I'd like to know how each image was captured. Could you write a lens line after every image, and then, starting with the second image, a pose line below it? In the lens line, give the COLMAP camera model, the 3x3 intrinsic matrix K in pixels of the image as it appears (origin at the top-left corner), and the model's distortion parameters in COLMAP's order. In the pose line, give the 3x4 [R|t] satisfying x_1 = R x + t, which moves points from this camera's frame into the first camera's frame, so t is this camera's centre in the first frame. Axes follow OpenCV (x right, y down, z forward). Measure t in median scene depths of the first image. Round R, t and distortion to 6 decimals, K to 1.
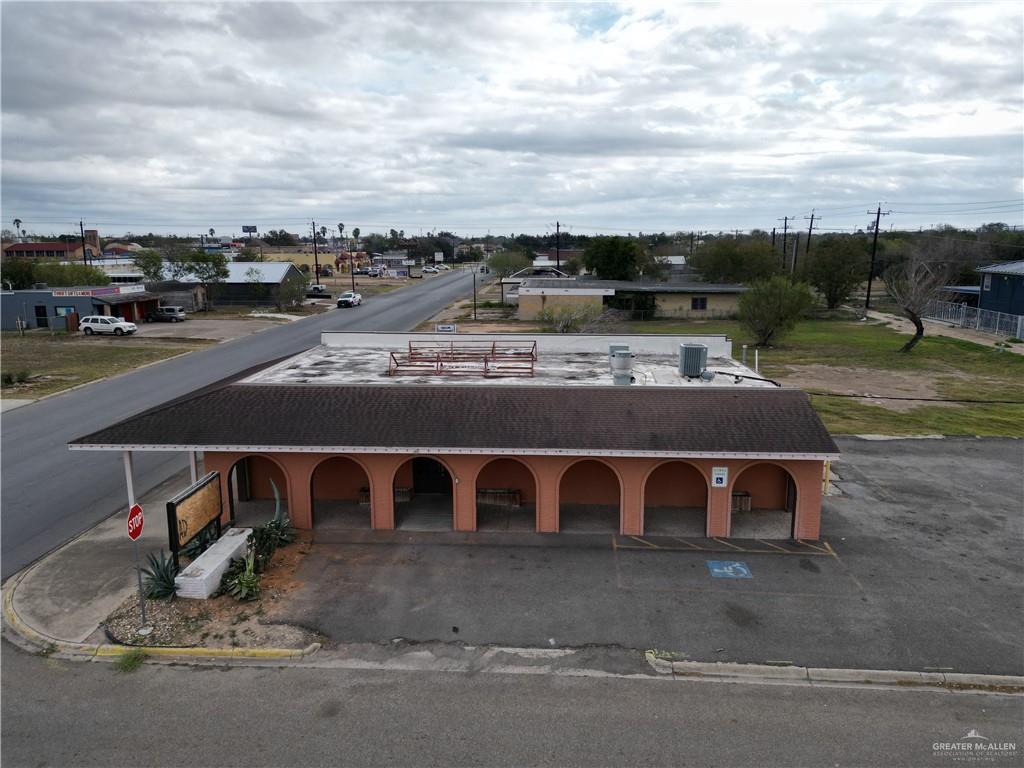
lens RADIAL K [[710.7, 0, 510.7], [0, 710.7, 385.5], [0, 0, 1]] dist [0.096813, -0.102207]
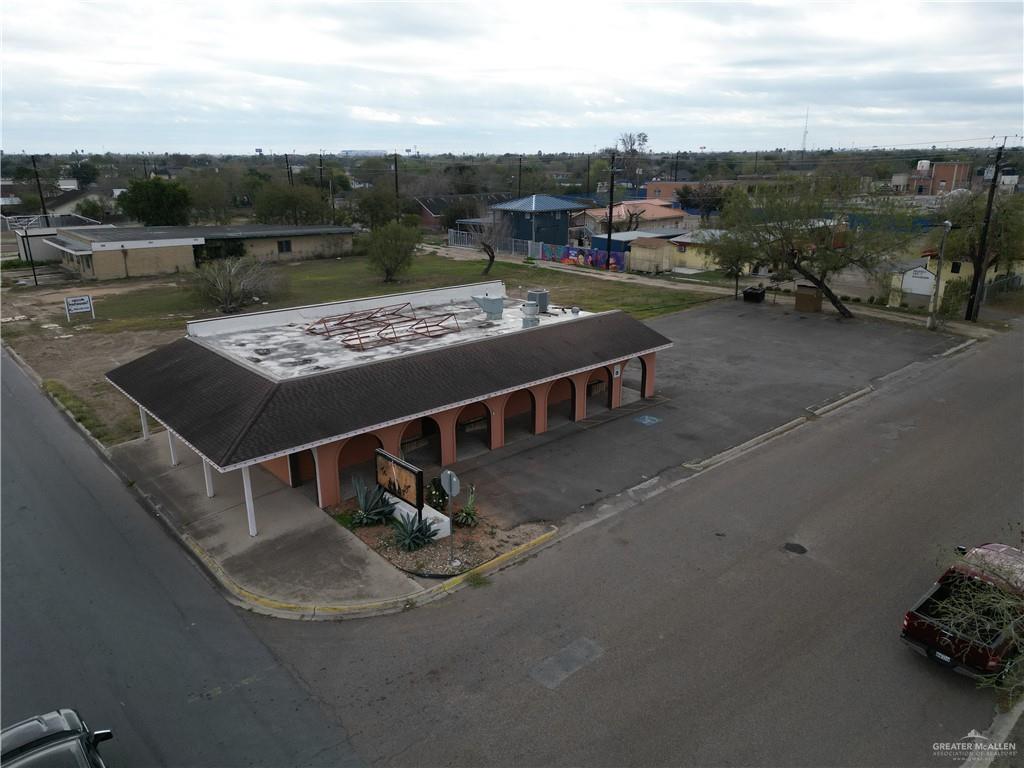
lens RADIAL K [[710.7, 0, 510.7], [0, 710.7, 385.5], [0, 0, 1]] dist [0.096813, -0.102207]
pose [[0.706593, -0.214066, 0.674464, -0.953553], [0.143358, 0.976684, 0.159800, -0.129643], [-0.692946, -0.016224, 0.720806, 0.003300]]
